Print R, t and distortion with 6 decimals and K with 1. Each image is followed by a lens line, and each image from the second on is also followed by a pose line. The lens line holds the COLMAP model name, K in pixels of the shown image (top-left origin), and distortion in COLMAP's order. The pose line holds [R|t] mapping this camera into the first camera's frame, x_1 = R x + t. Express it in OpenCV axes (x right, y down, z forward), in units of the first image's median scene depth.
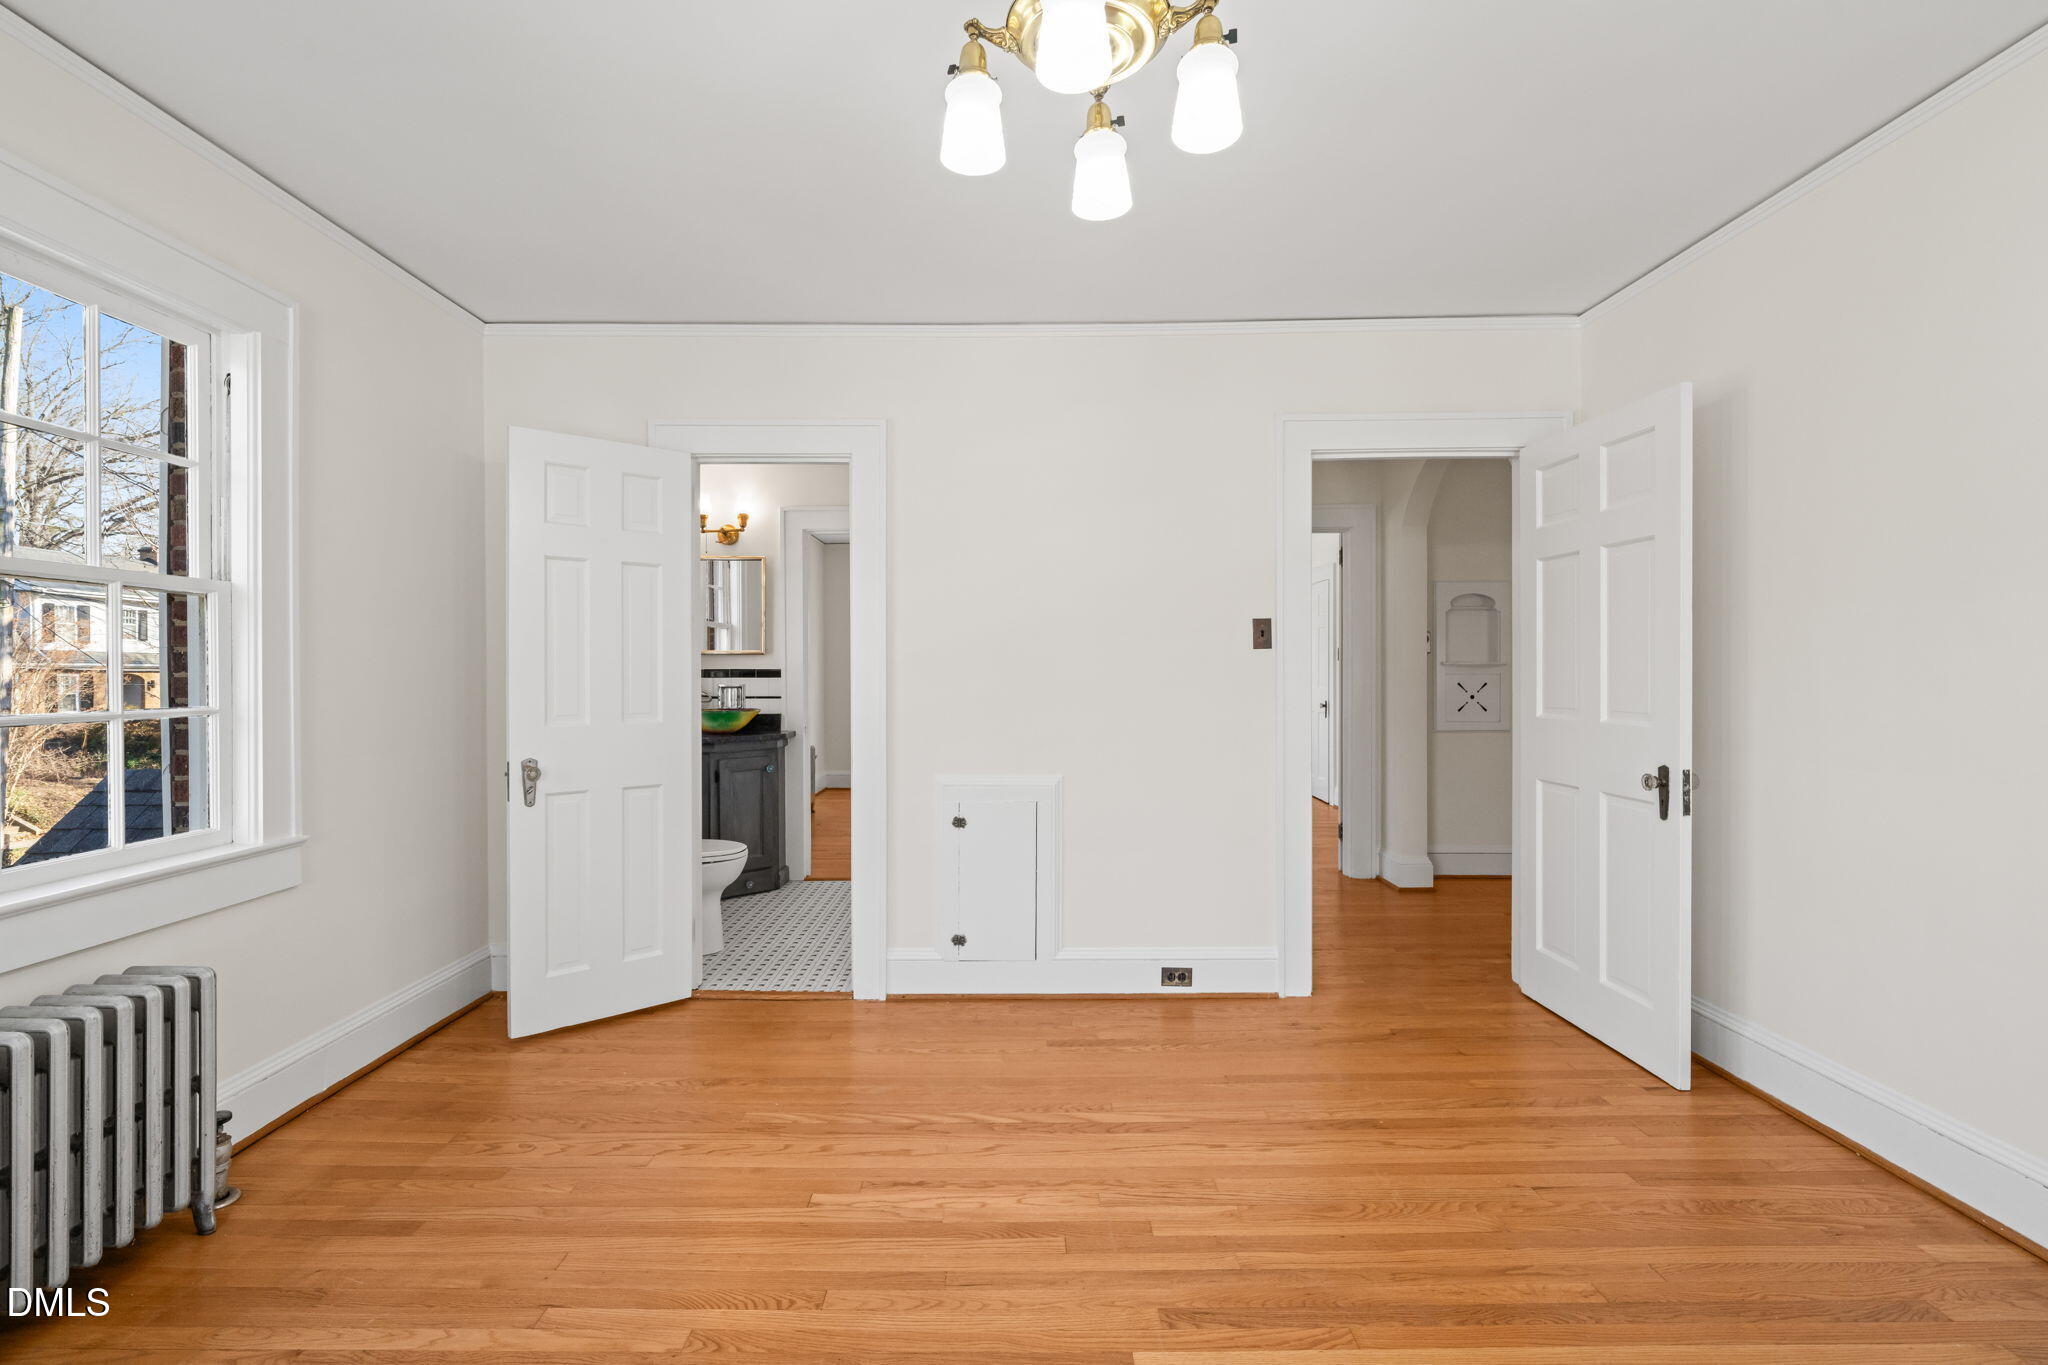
lens RADIAL K [[930.1, 0, 1026.3], [0, 930.1, 680.0], [0, 0, 1]] dist [-0.000719, 0.000021]
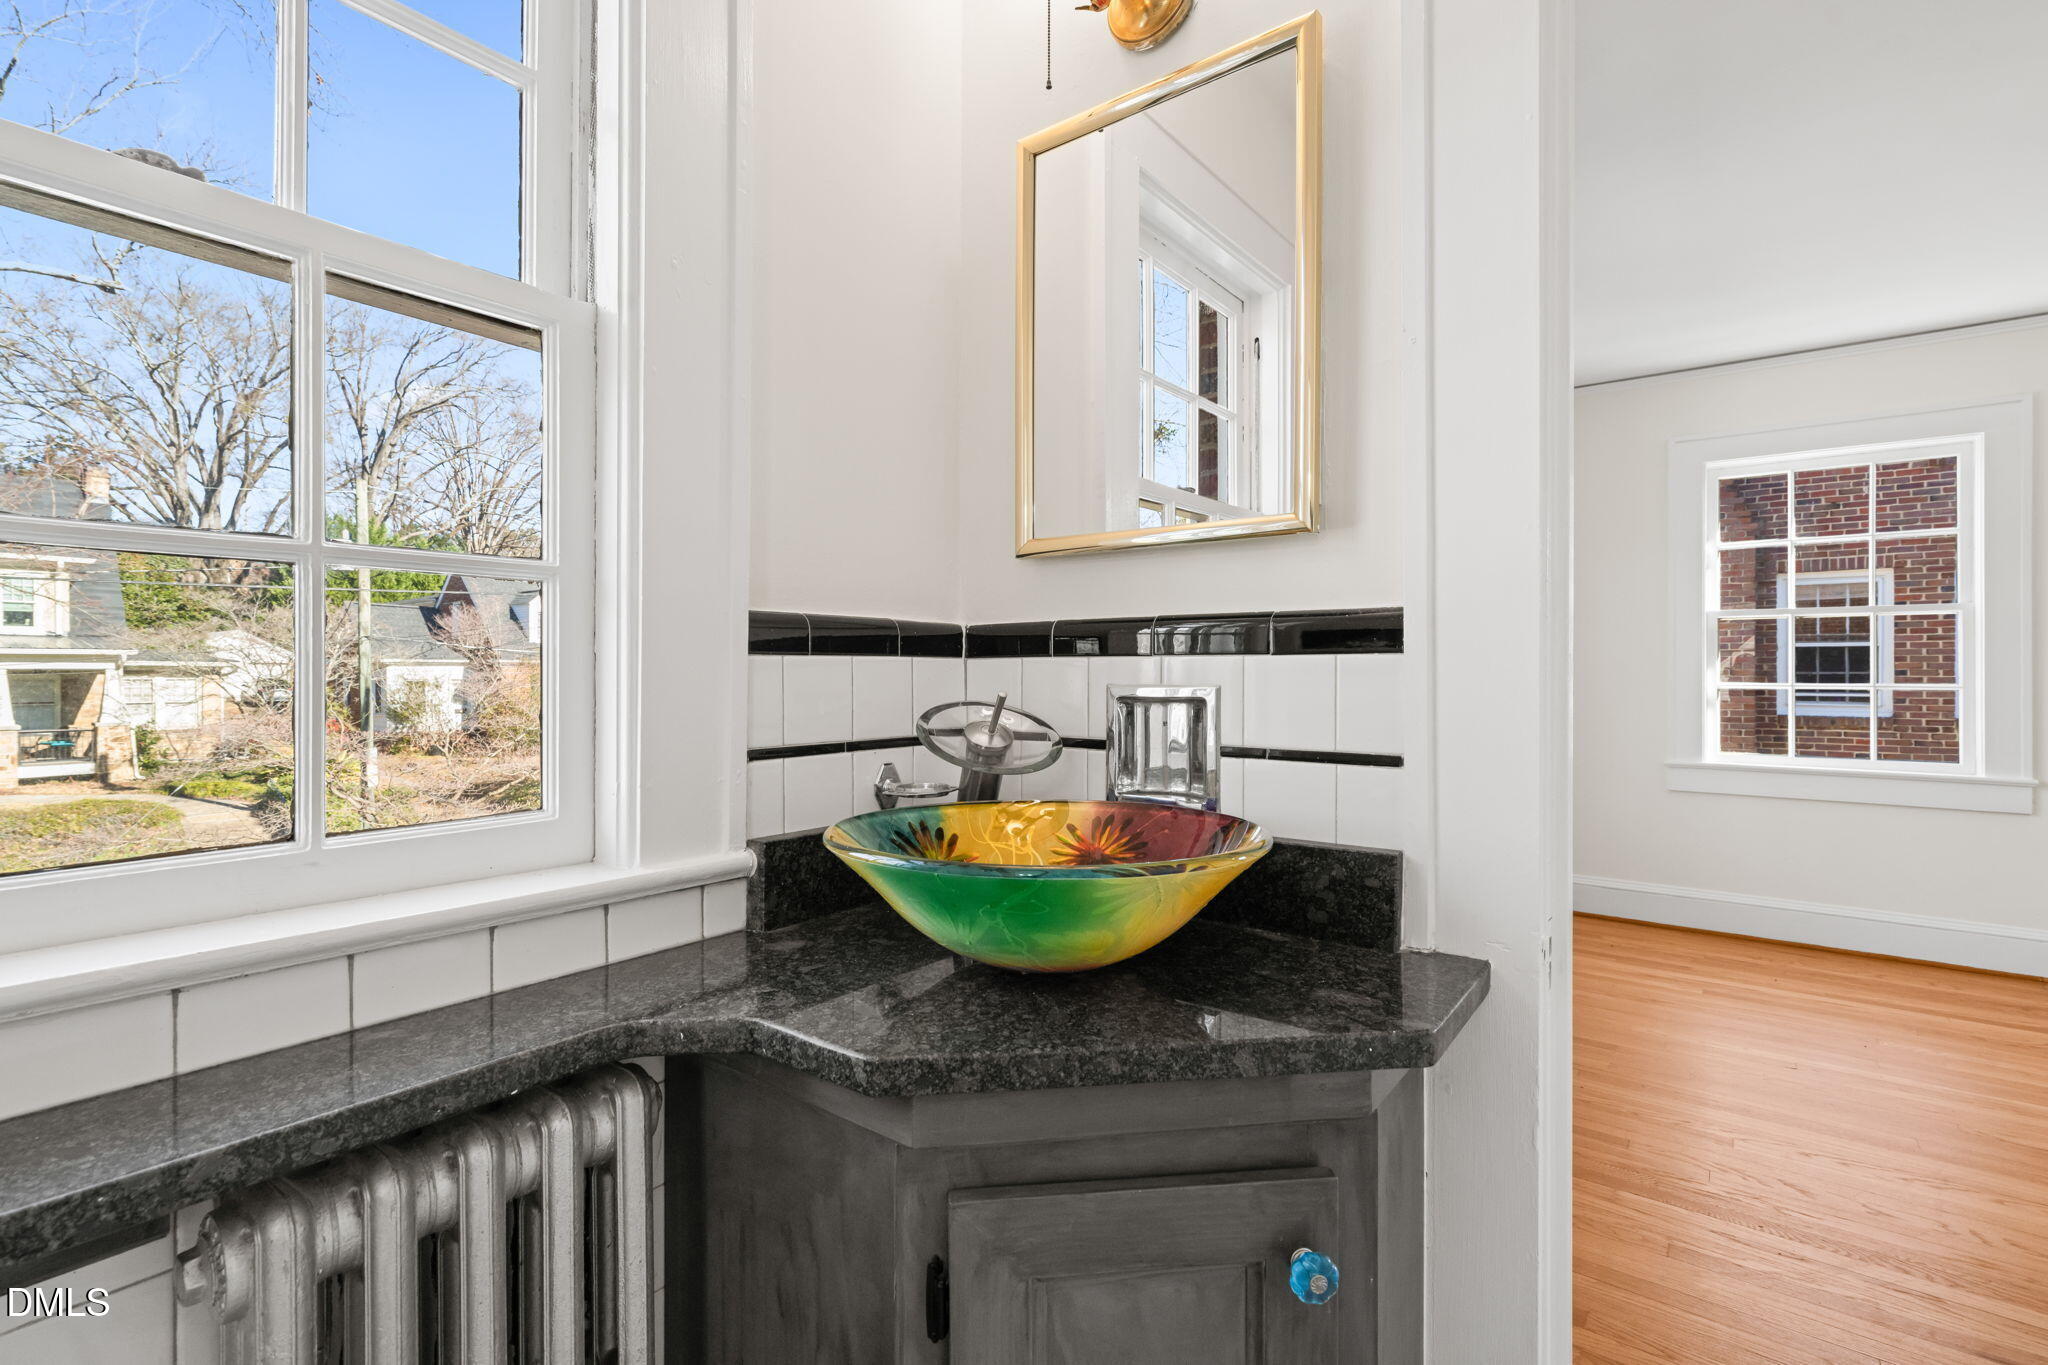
lens RADIAL K [[930.1, 0, 1027.8], [0, 930.1, 682.5], [0, 0, 1]] dist [-0.000719, 0.000021]
pose [[0.777538, 0.000083, -0.628836, -0.210463], [0.001653, 0.999996, 0.002177, 0.002678], [0.628833, -0.002732, 0.777535, 0.828232]]
